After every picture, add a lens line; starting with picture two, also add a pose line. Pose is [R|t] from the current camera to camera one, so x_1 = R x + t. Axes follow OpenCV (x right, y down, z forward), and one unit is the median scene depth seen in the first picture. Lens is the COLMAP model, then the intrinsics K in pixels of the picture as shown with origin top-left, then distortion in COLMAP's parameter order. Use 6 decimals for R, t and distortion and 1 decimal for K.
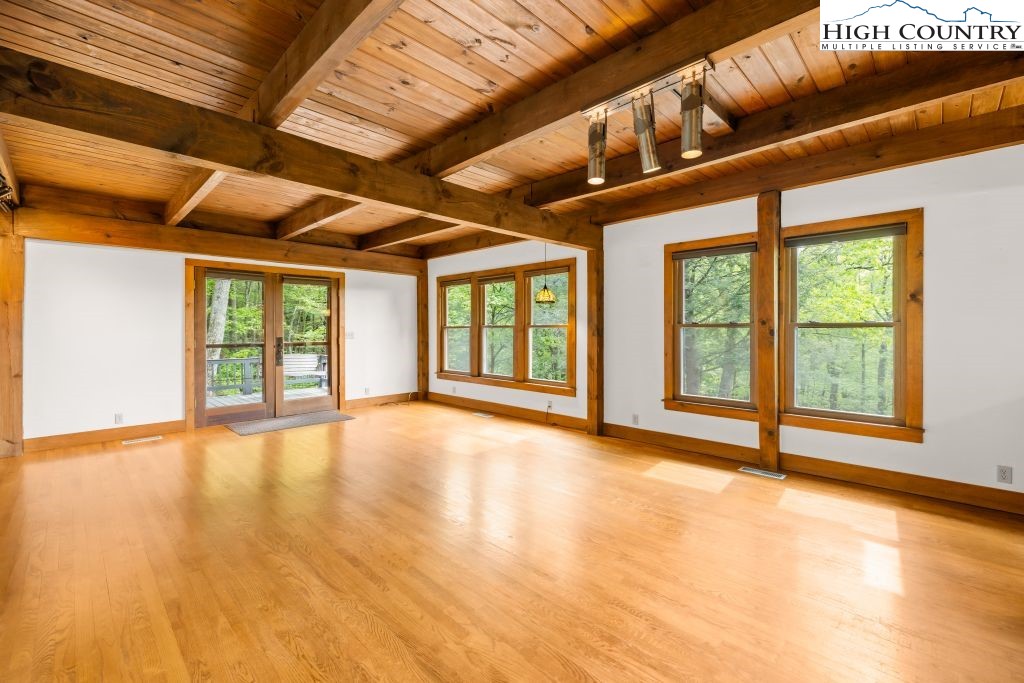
lens RADIAL K [[437.6, 0, 506.7], [0, 437.6, 327.5], [0, 0, 1]] dist [0.000315, -0.000839]
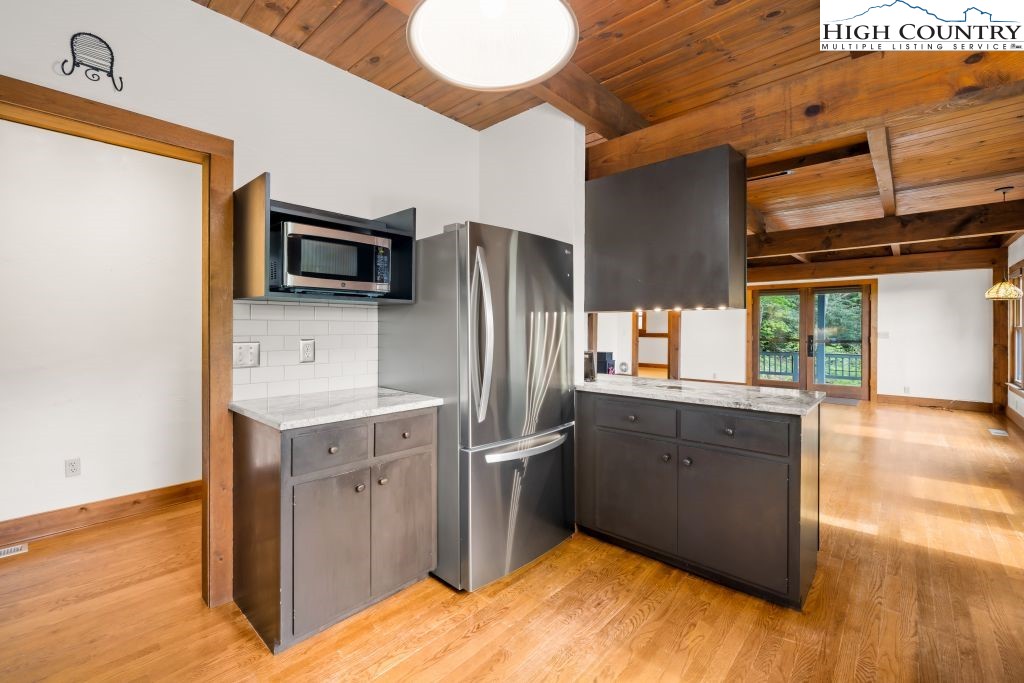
lens RADIAL K [[437.6, 0, 500.2], [0, 437.6, 327.8], [0, 0, 1]] dist [0.000315, -0.000839]
pose [[0.029928, 0.001283, -0.999551, 0.894050], [0.000808, 0.999999, 0.001308, -0.003406], [0.999552, -0.000847, 0.029927, 0.016635]]
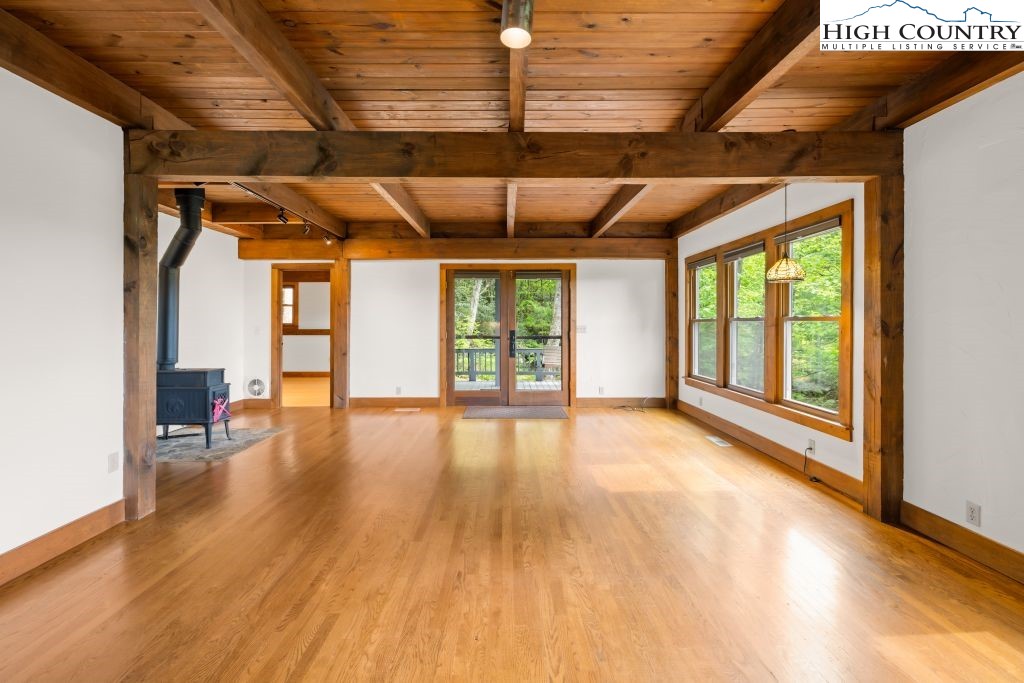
lens RADIAL K [[437.6, 0, 505.8], [0, 437.6, 322.4], [0, 0, 1]] dist [0.000315, -0.000839]
pose [[0.704973, 0.001163, -0.709233, 0.249265], [0.001901, 0.999992, 0.003528, -0.000286], [0.709232, -0.003835, 0.704965, 0.278370]]
